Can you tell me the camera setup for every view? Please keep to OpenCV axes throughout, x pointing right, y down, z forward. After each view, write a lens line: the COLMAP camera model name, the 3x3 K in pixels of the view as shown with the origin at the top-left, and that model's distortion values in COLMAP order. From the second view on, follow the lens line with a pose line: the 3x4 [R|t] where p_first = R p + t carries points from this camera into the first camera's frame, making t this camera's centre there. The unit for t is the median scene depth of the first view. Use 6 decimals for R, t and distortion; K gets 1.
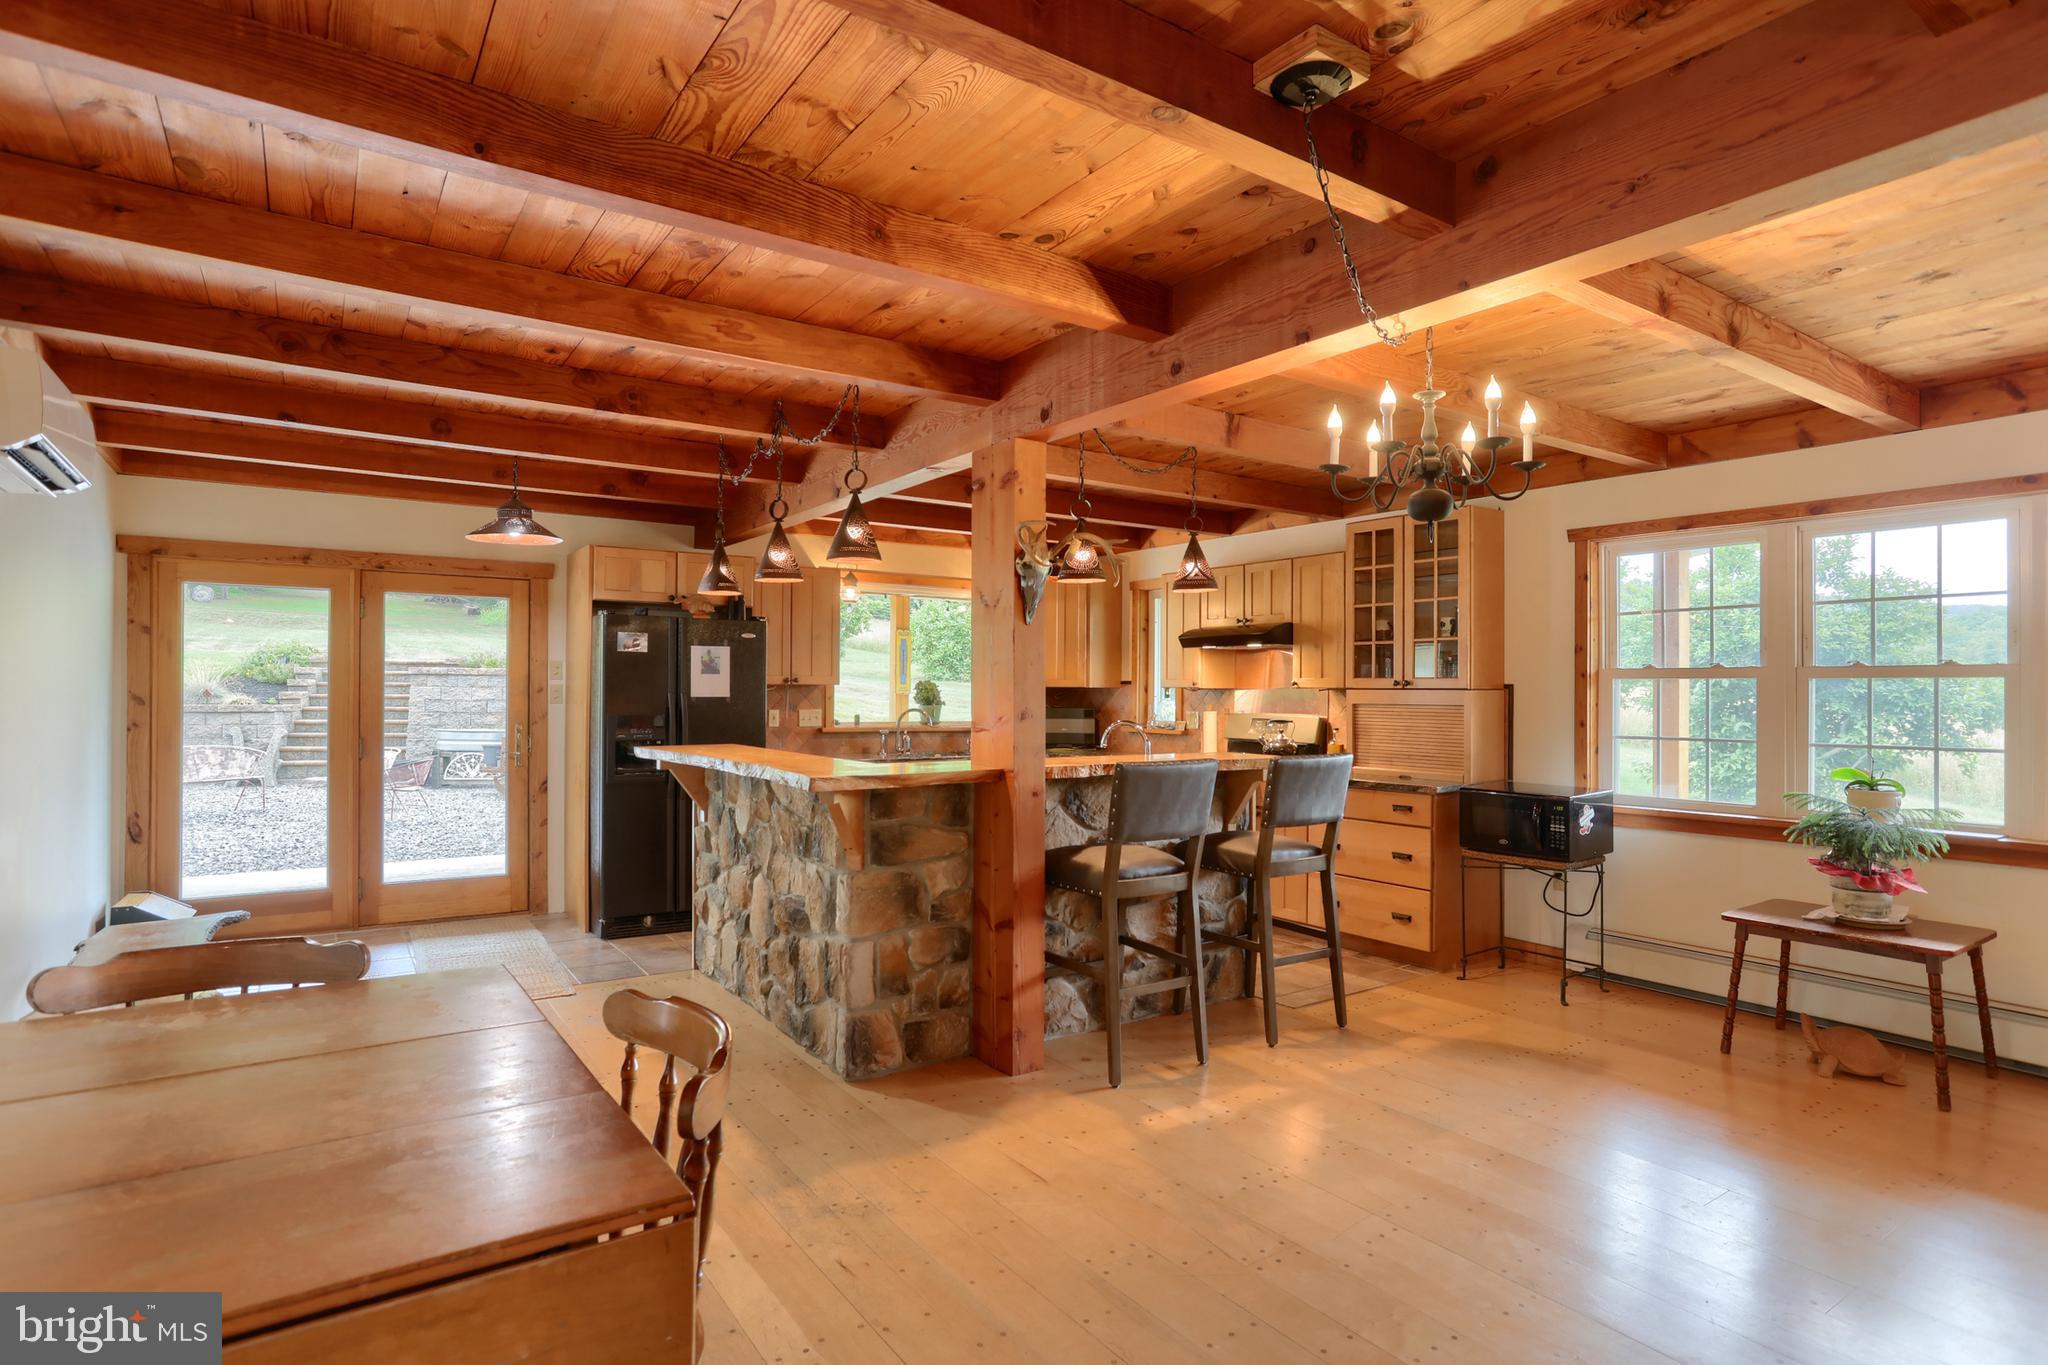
lens RADIAL K [[1064.3, 0, 1018.2], [0, 1064.3, 674.2], [0, 0, 1]] dist [-0.043666, 0.016719]
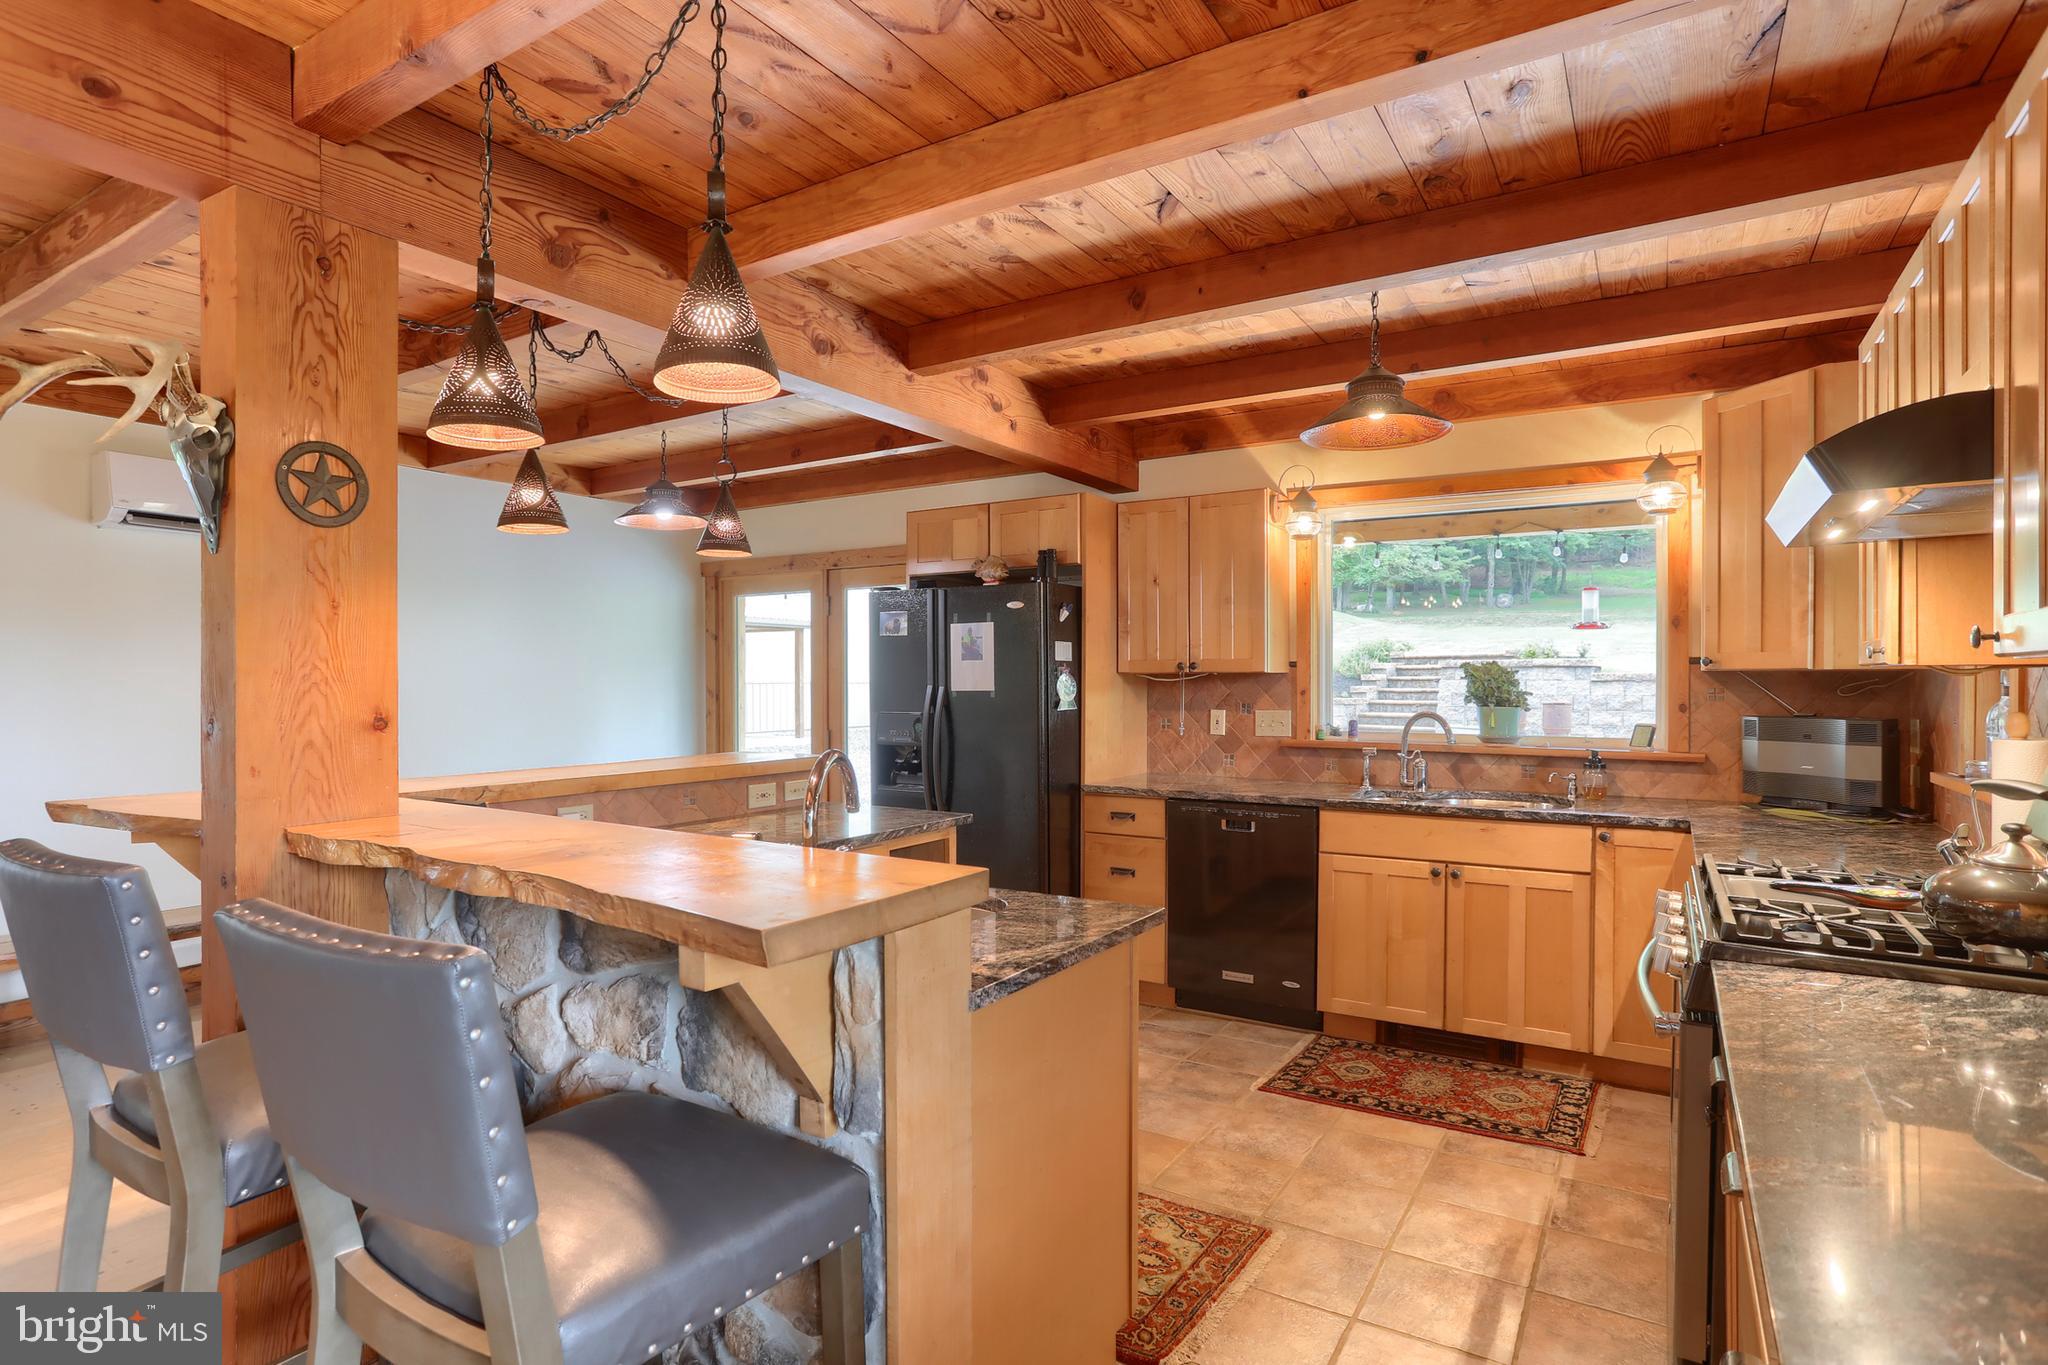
lens RADIAL K [[1027.9, 0, 1025.3], [0, 1027.9, 691.6], [0, 0, 1]] dist [-0.049607, 0.029781]
pose [[0.411506, 0.002294, -0.911404, 0.498042], [0.017667, 0.999789, 0.010493, 0.019697], [0.911236, -0.020419, 0.411379, 0.943531]]
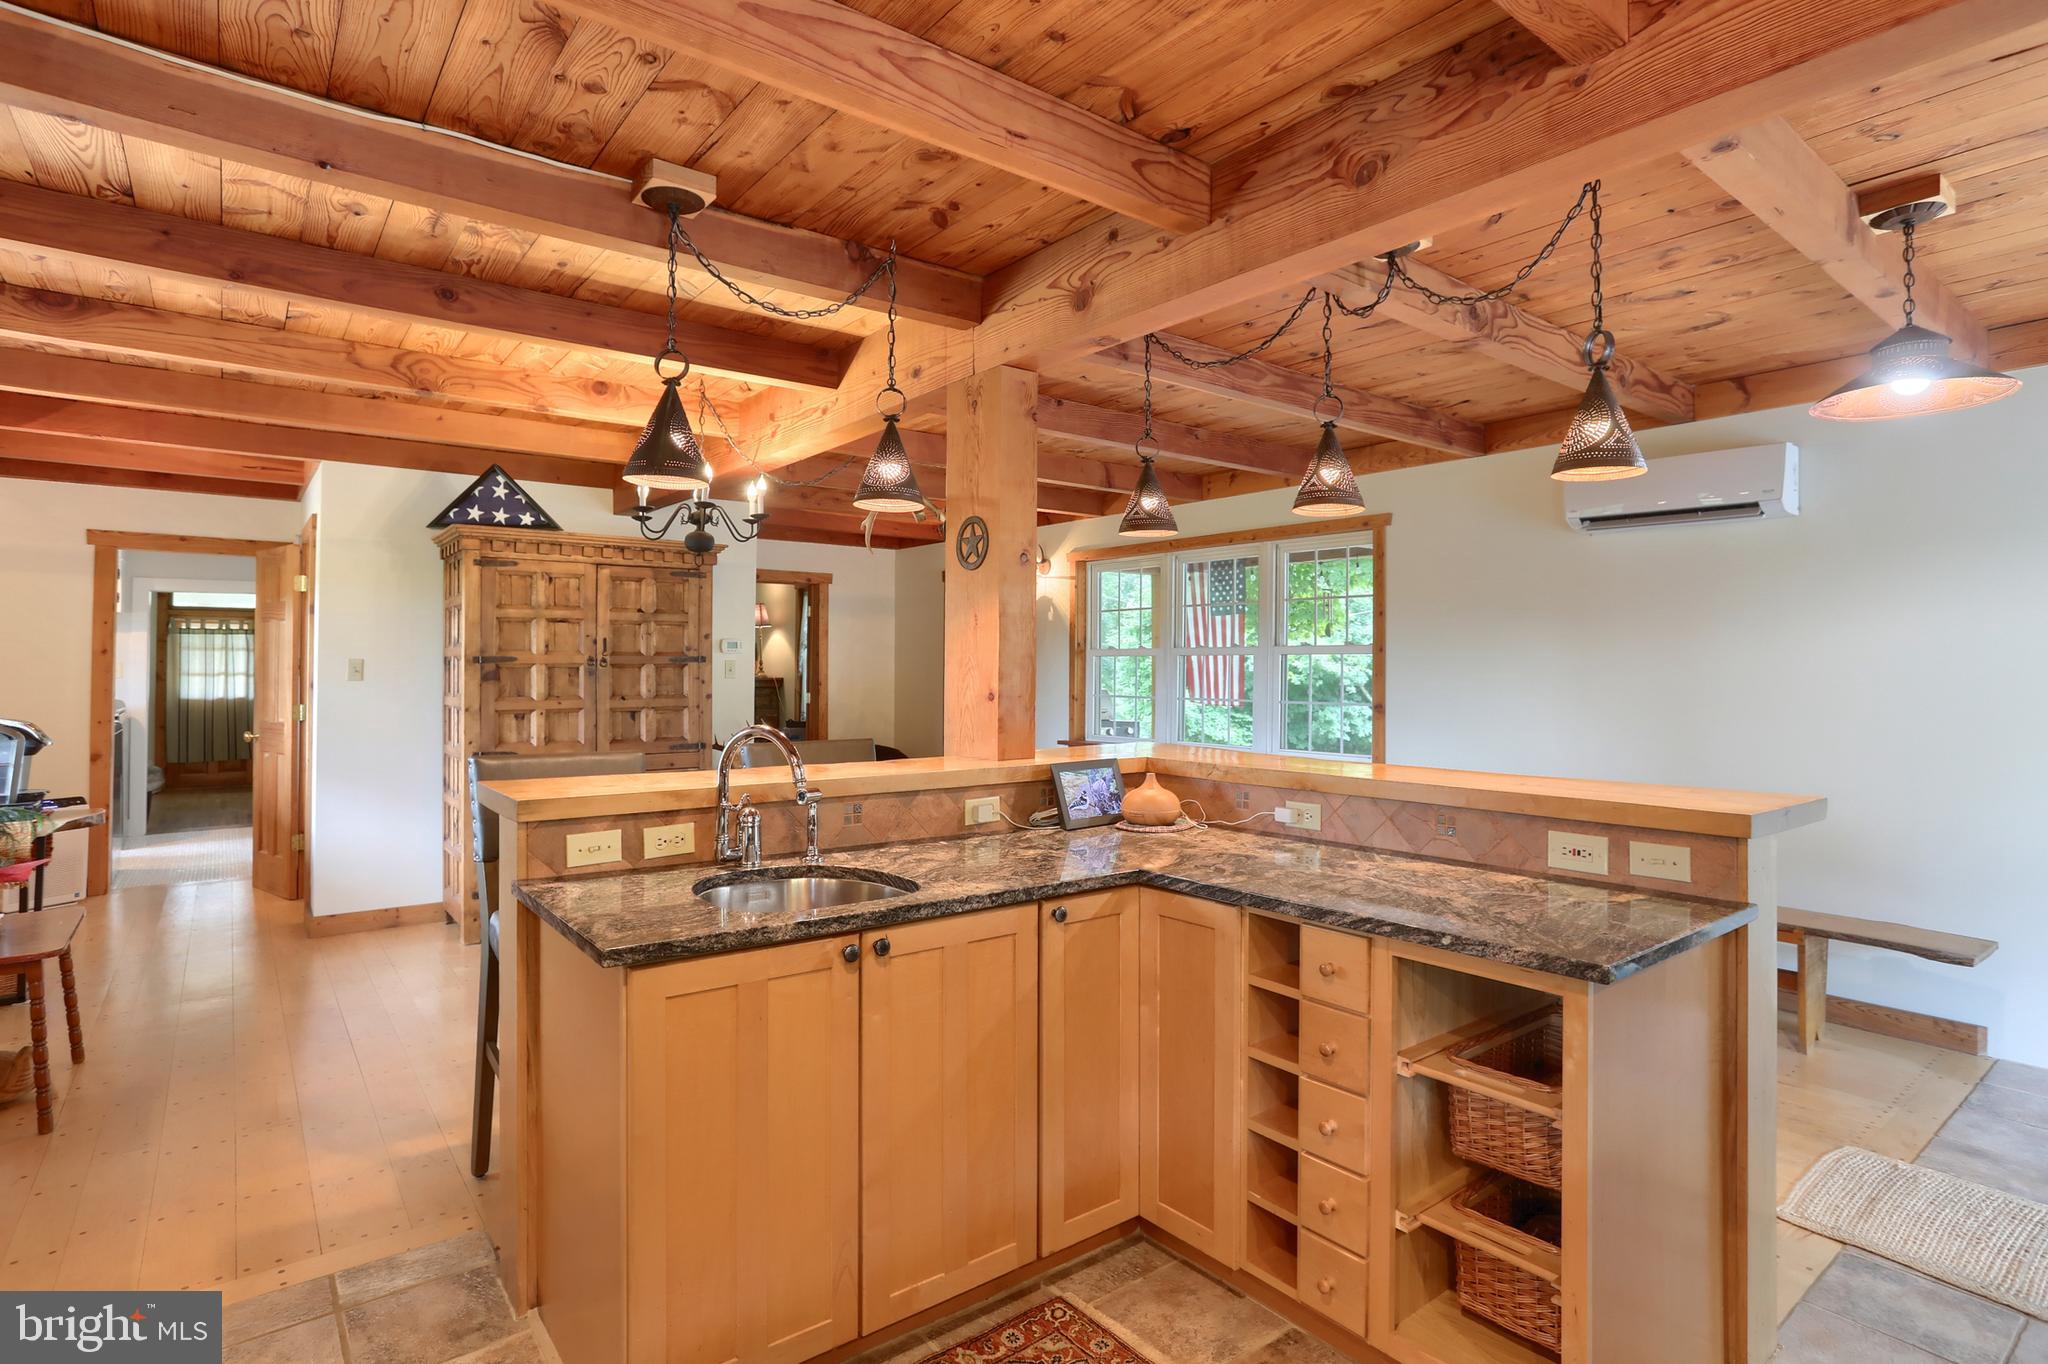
lens RADIAL K [[1027.9, 0, 1014.1], [0, 1027.9, 665.9], [0, 0, 1]] dist [-0.049607, 0.029781]
pose [[-0.995826, -0.011329, -0.090567, 0.026631], [-0.009750, 0.999793, -0.017851, 0.025375], [0.090751, -0.016893, -0.995730, 1.529063]]
